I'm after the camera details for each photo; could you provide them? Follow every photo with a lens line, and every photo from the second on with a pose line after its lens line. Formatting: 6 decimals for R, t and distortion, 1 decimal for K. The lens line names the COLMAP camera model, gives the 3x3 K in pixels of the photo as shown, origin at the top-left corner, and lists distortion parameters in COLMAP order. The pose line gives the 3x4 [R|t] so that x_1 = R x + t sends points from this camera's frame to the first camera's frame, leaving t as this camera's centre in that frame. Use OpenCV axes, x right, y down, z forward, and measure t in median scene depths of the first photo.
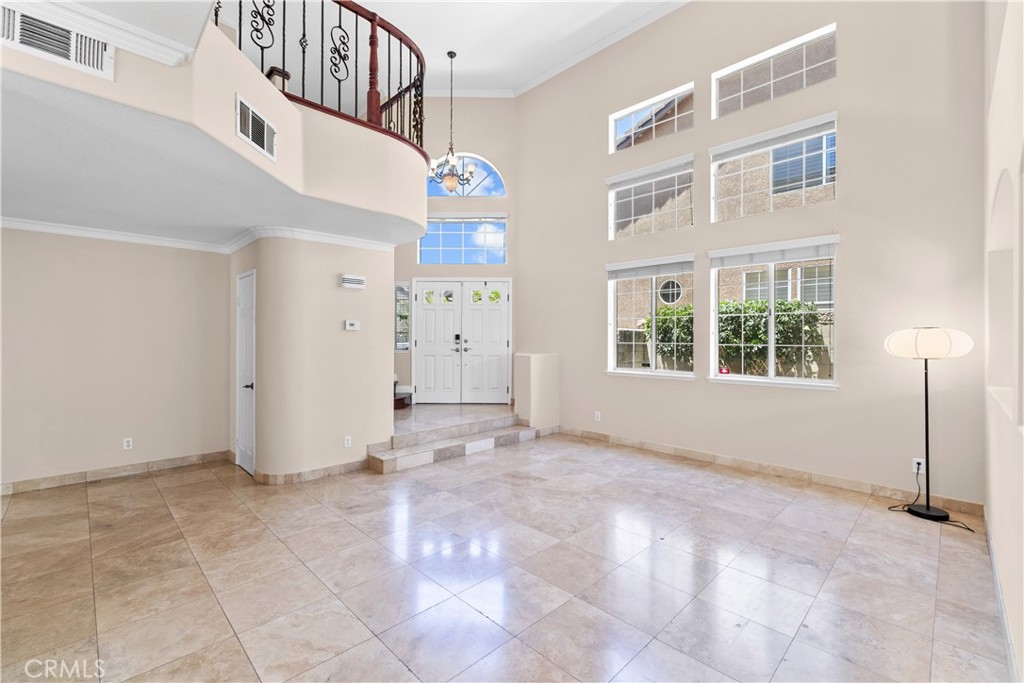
lens RADIAL K [[438.1, 0, 516.9], [0, 438.1, 339.8], [0, 0, 1]] dist [-0.000158, 0.000055]
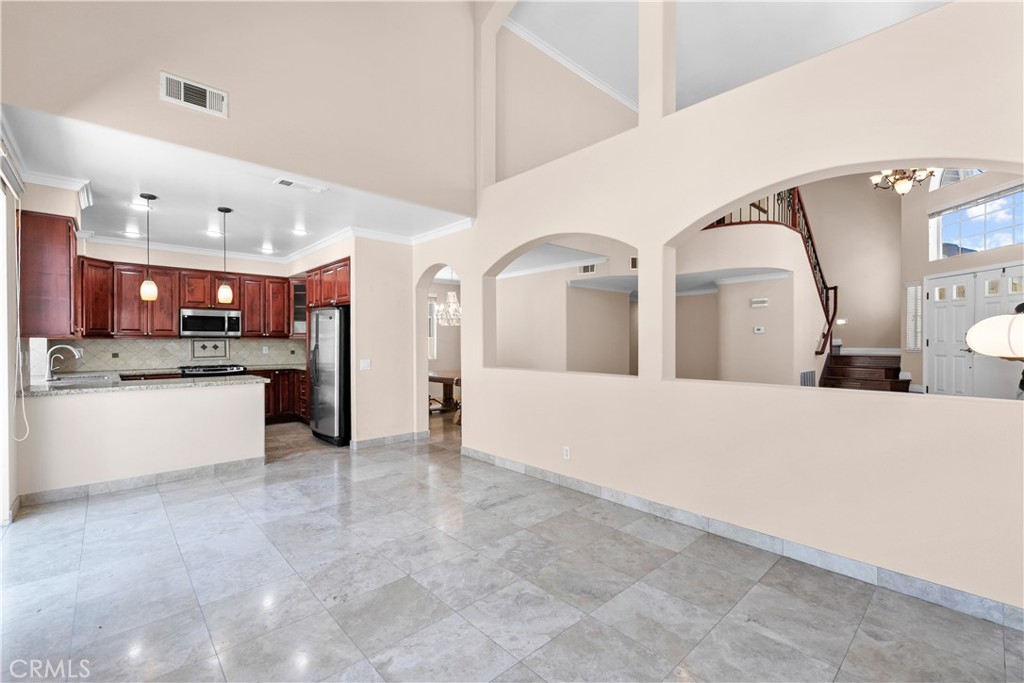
lens RADIAL K [[441.9, 0, 512.0], [0, 441.9, 341.5], [0, 0, 1]] dist [0.001759, 0.000322]
pose [[-0.041389, -0.003826, -0.999136, 1.395850], [-0.000445, 0.999993, -0.003811, 0.017247], [0.999143, 0.000287, -0.041390, 0.185478]]
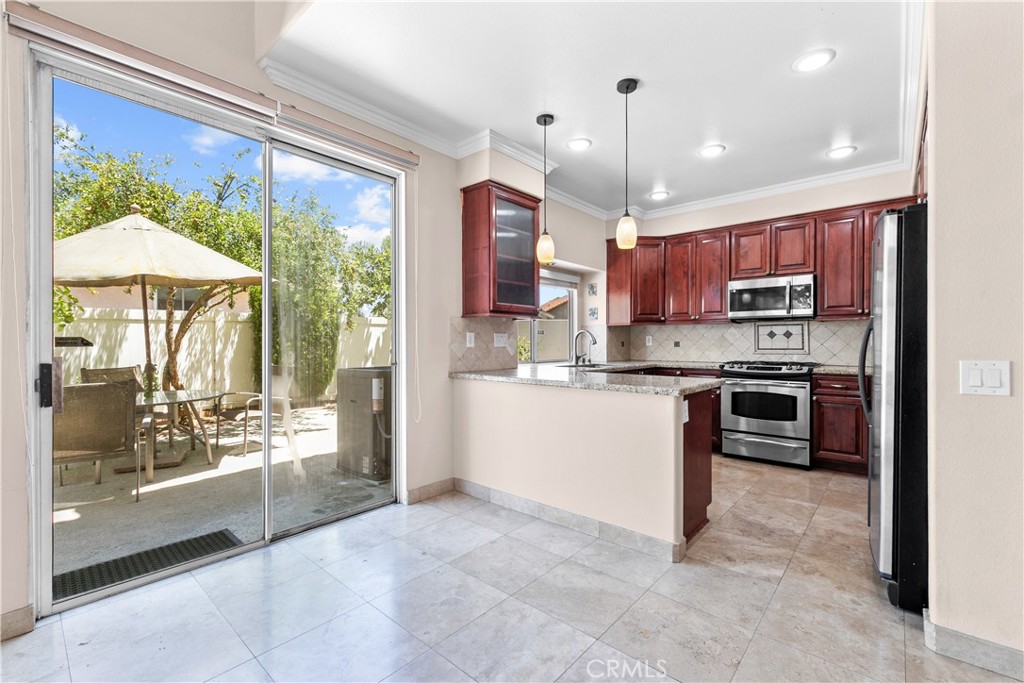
lens RADIAL K [[436.2, 0, 523.5], [0, 436.2, 343.1], [0, 0, 1]] dist [0.001687, 0.000133]
pose [[-0.997215, -0.003284, -0.074512, 0.498306], [-0.003606, 0.999985, 0.004186, 0.052094], [0.074498, 0.004443, -0.997211, 0.036169]]
